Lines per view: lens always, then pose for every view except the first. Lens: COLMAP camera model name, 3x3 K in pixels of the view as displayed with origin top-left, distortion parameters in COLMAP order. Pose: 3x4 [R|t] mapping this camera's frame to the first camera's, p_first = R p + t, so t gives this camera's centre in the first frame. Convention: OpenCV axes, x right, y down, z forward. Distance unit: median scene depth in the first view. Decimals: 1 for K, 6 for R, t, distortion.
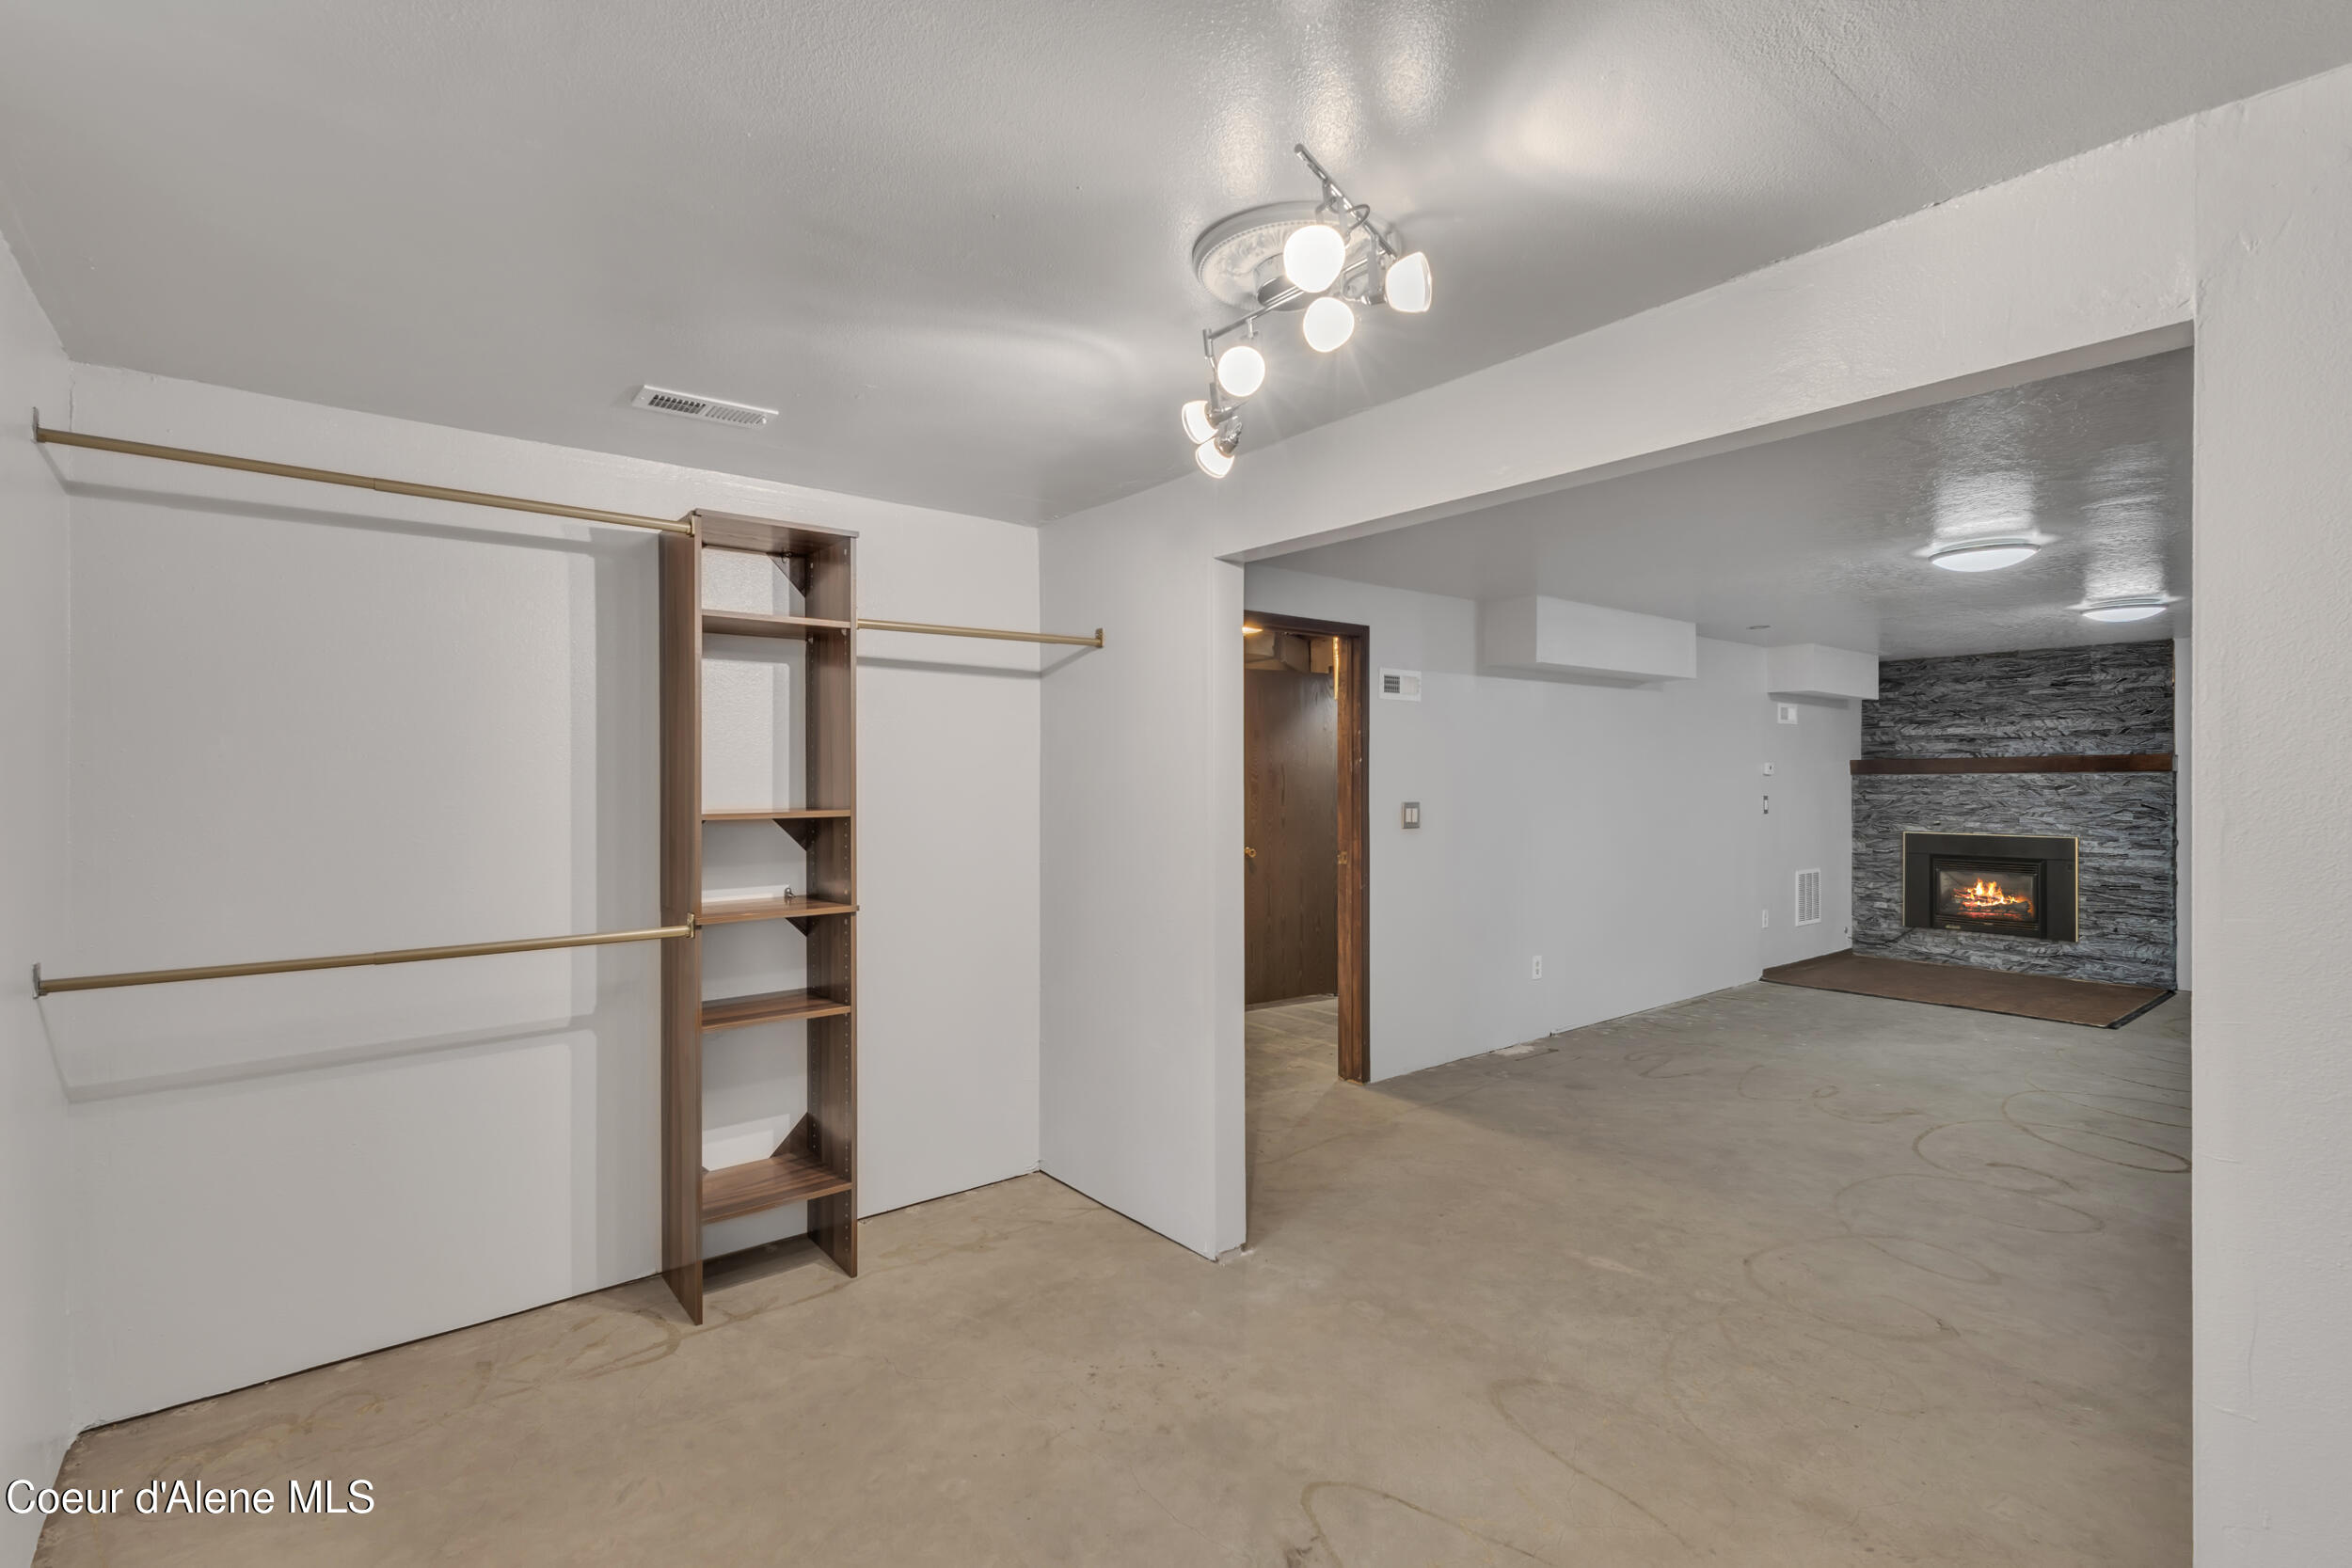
lens RADIAL K [[1104.0, 0, 1150.6], [0, 1104.0, 791.7], [0, 0, 1]] dist [0.010801, -0.000039]
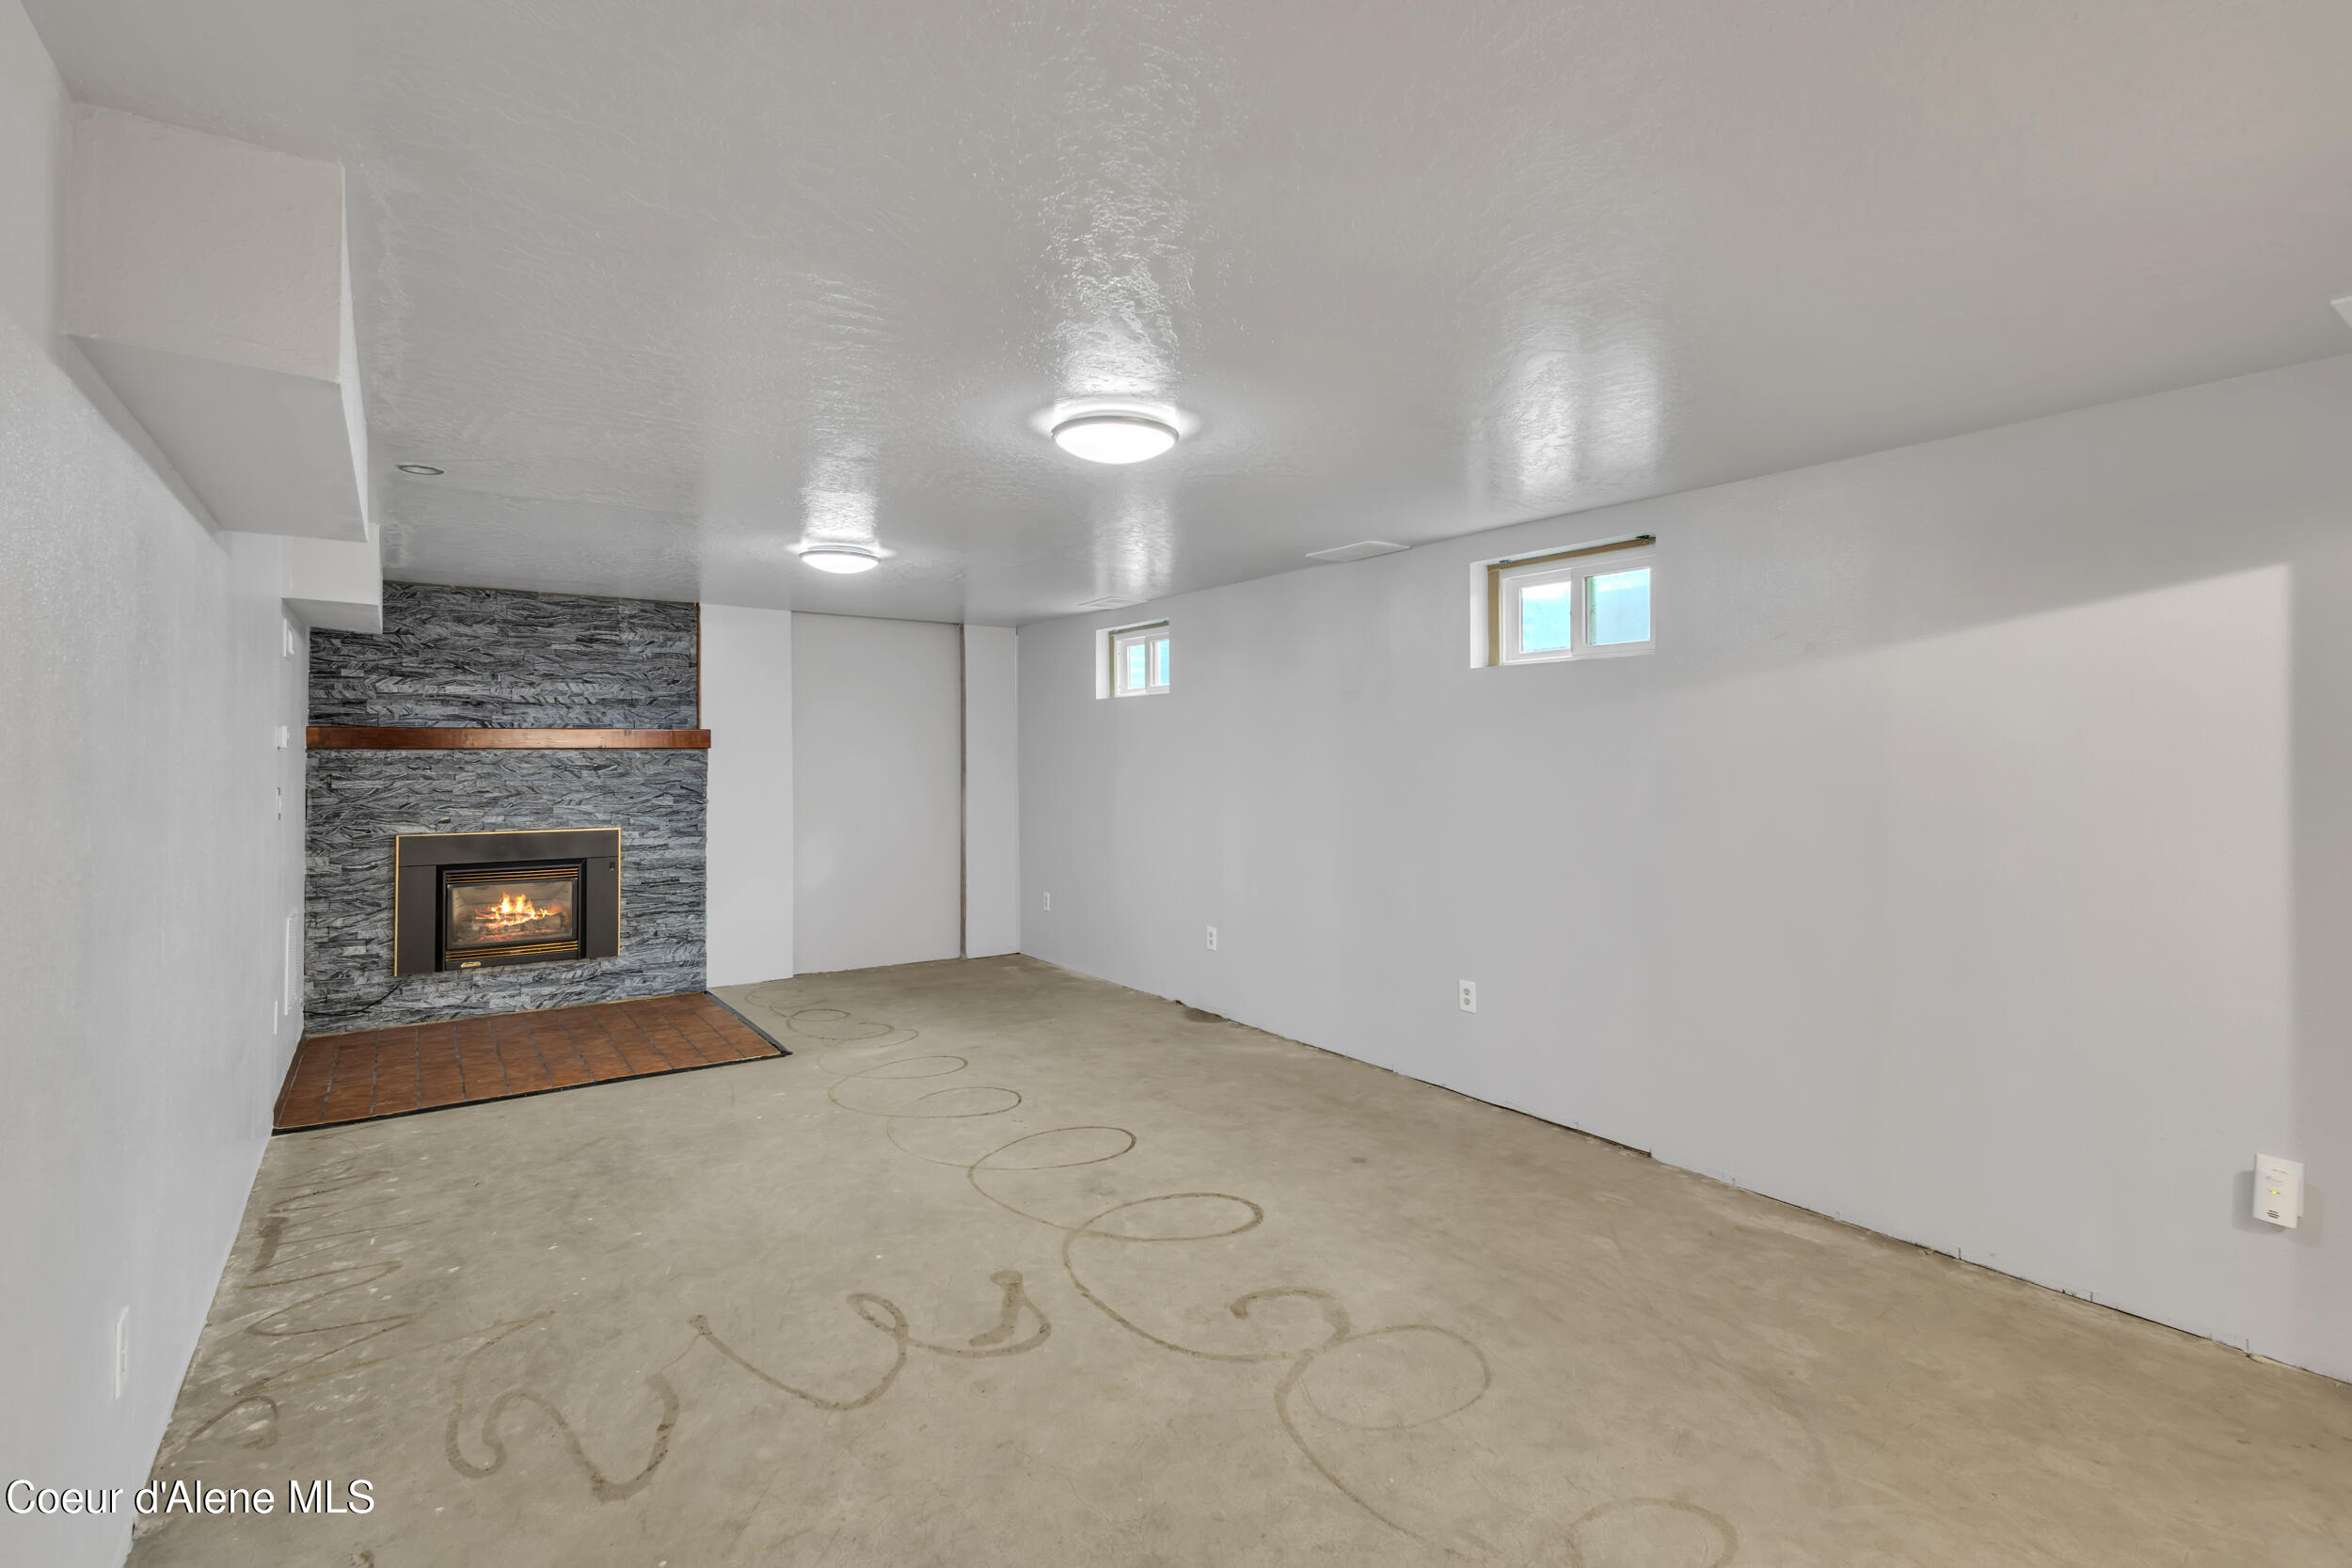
lens RADIAL K [[1104.0, 0, 1200.9], [0, 1104.0, 747.4], [0, 0, 1]] dist [0.010801, -0.000039]
pose [[0.049130, 0.010282, 0.998739, 0.034840], [0.011019, 0.999881, -0.010836, -0.005028], [-0.998732, 0.011538, 0.049011, 0.534548]]
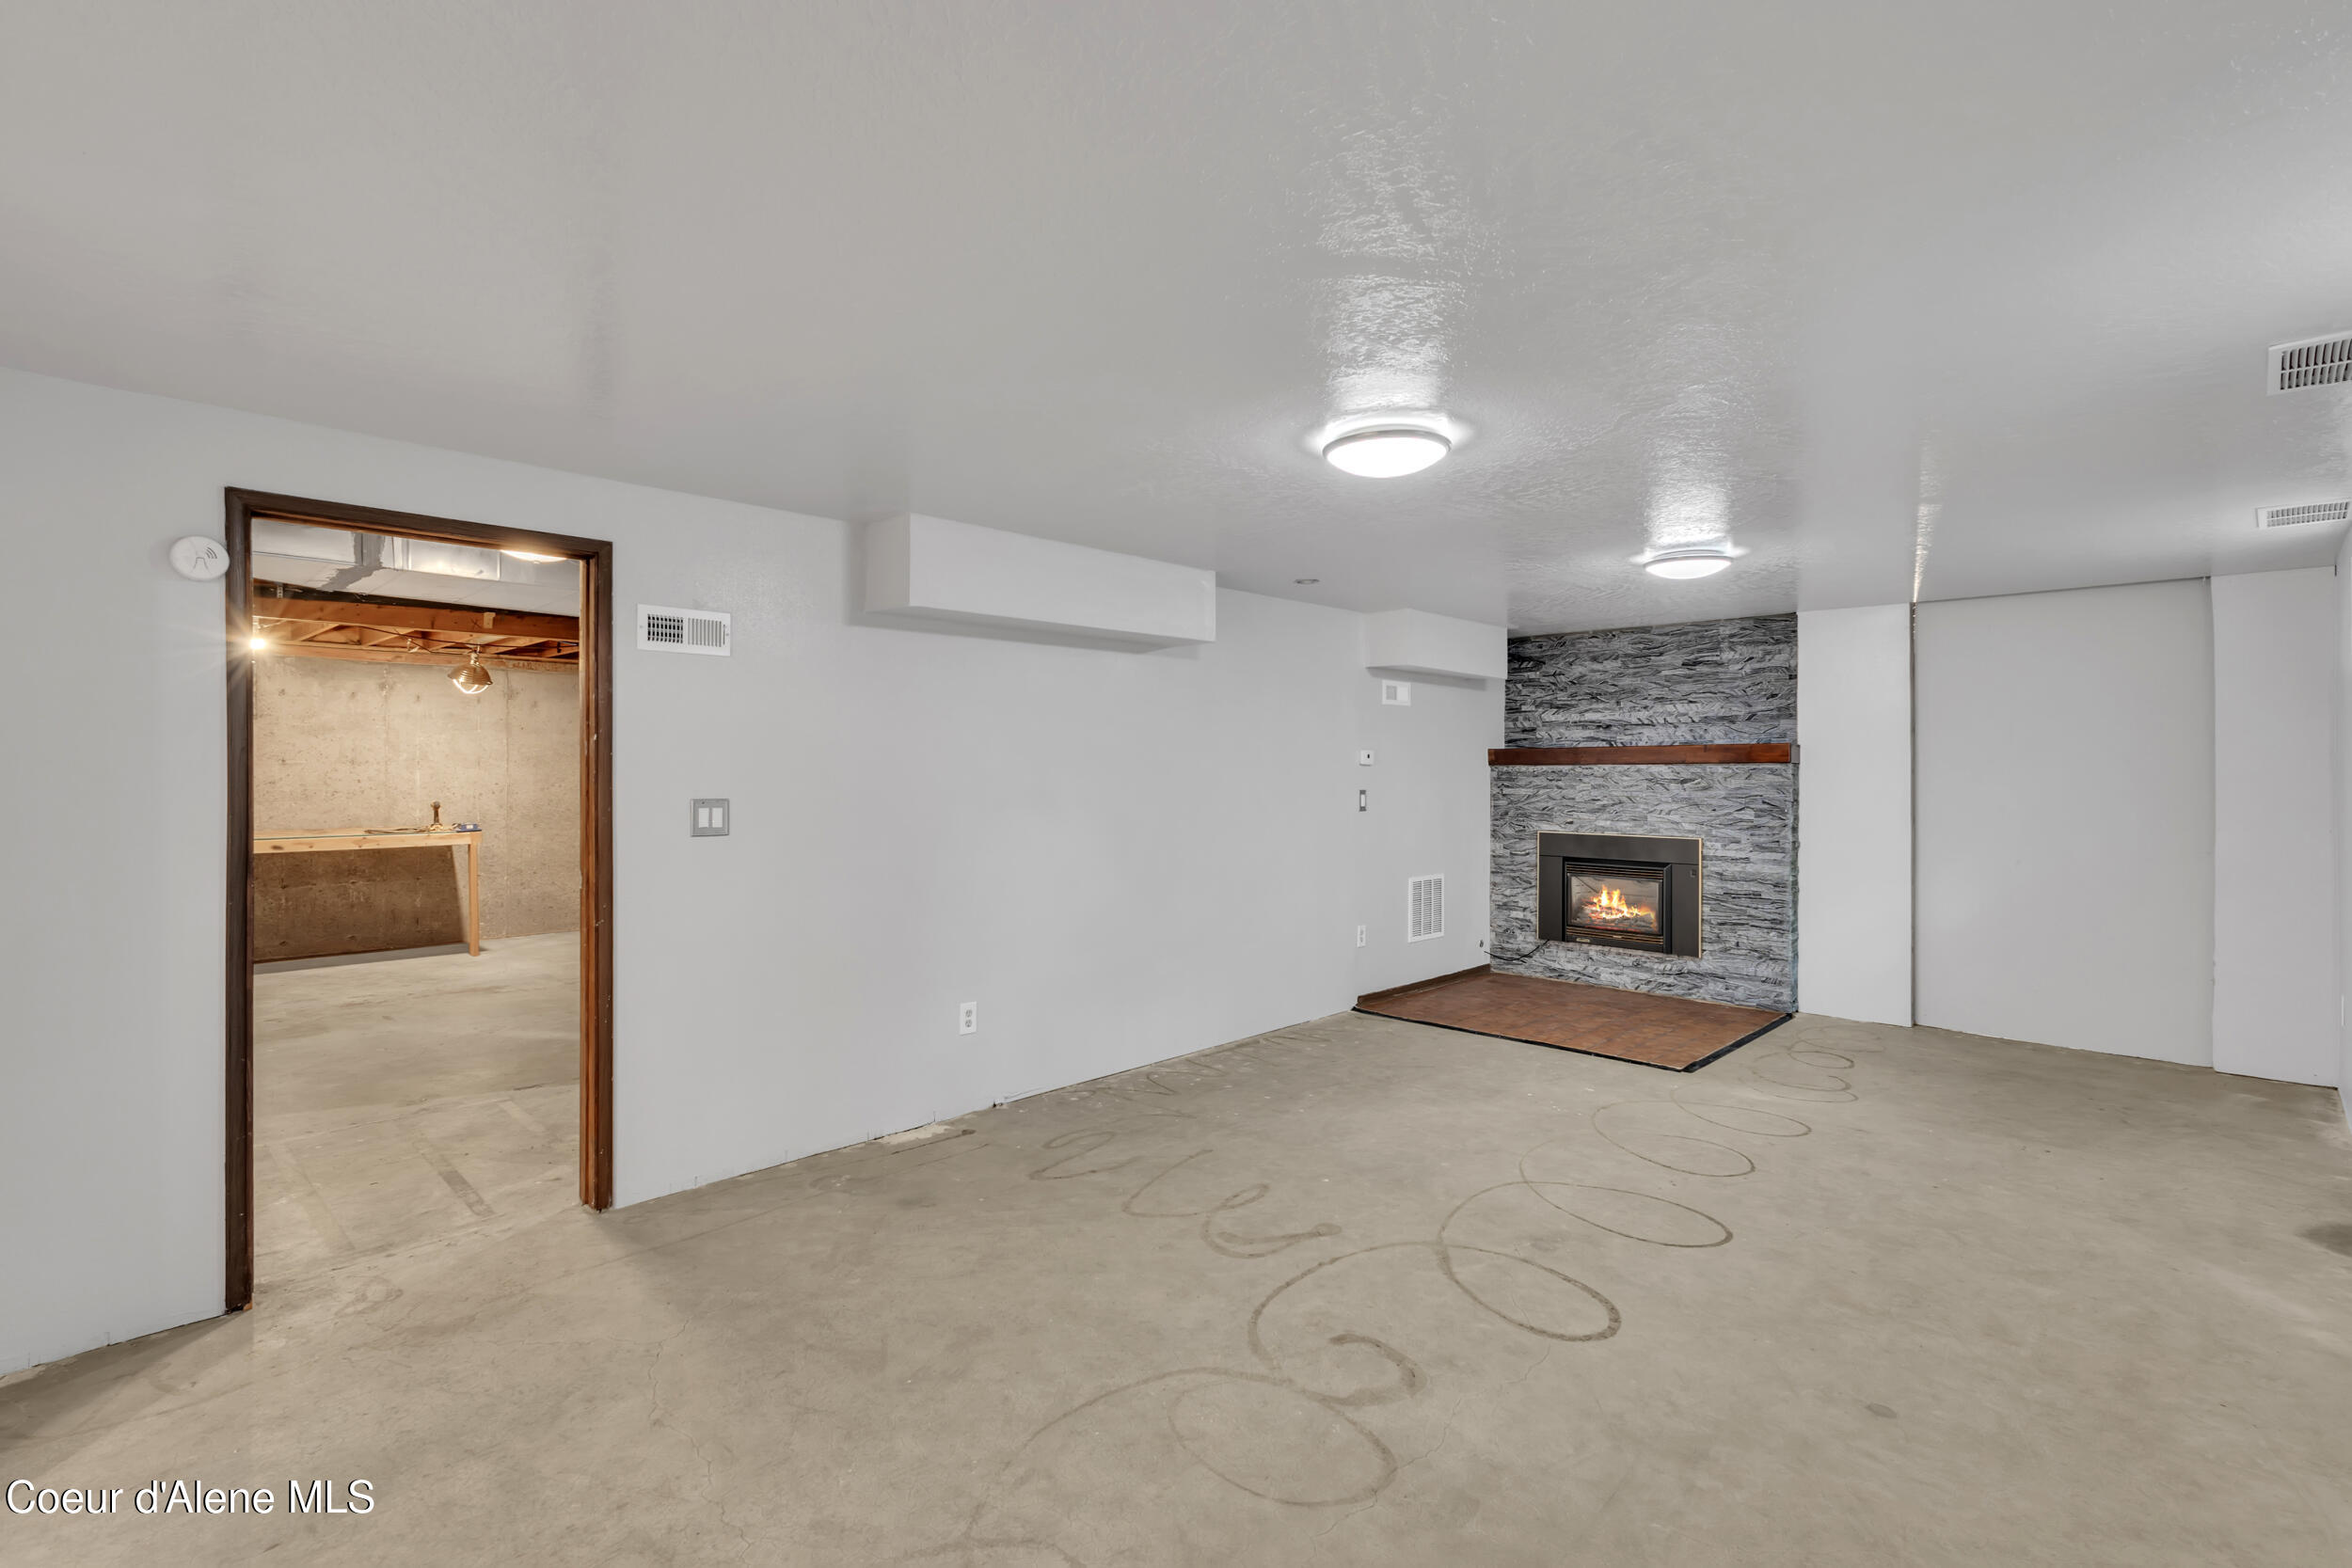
lens RADIAL K [[1104.0, 0, 1160.2], [0, 1104.0, 794.9], [0, 0, 1]] dist [0.010801, -0.000039]
pose [[0.992476, 0.002003, 0.122424, 0.306688], [-0.003384, 0.999933, 0.011068, -0.001376], [-0.122393, -0.011399, 0.992416, 0.189607]]
